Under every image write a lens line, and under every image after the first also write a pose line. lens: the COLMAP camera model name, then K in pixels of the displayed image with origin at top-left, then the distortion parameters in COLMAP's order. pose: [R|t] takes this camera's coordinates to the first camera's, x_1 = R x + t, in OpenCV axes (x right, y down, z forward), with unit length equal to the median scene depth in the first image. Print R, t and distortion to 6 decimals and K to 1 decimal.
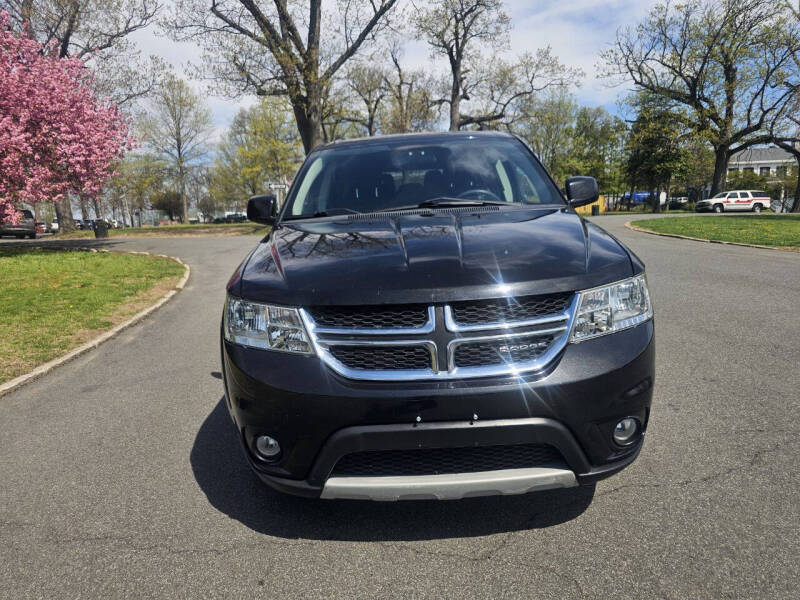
lens RADIAL K [[549.8, 0, 395.5], [0, 549.8, 300.3], [0, 0, 1]] dist [0.035174, -0.029734]
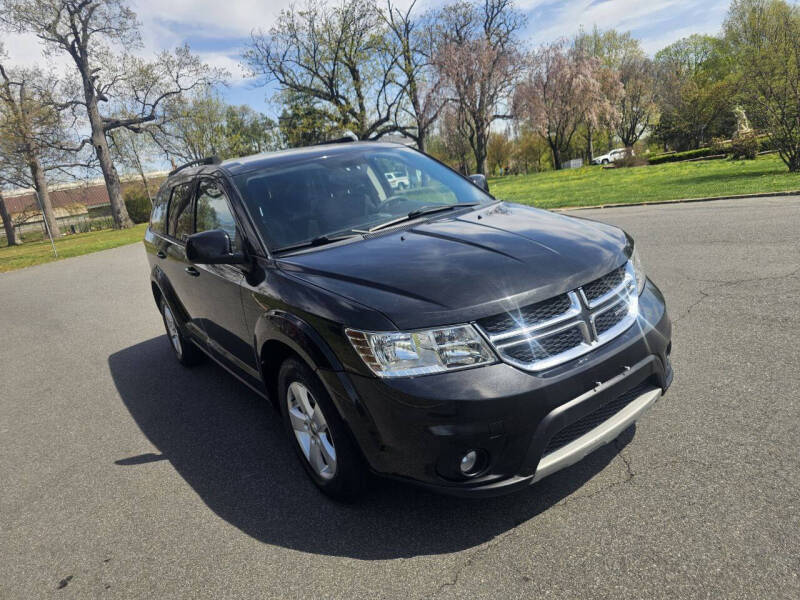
lens RADIAL K [[550.0, 0, 405.3], [0, 550.0, 289.9], [0, 0, 1]] dist [0.038492, -0.034912]
pose [[0.811333, -0.215432, 0.543441, -0.116998], [0.222621, 0.973434, 0.053528, -0.018888], [-0.540536, 0.077552, 0.837739, 0.024152]]
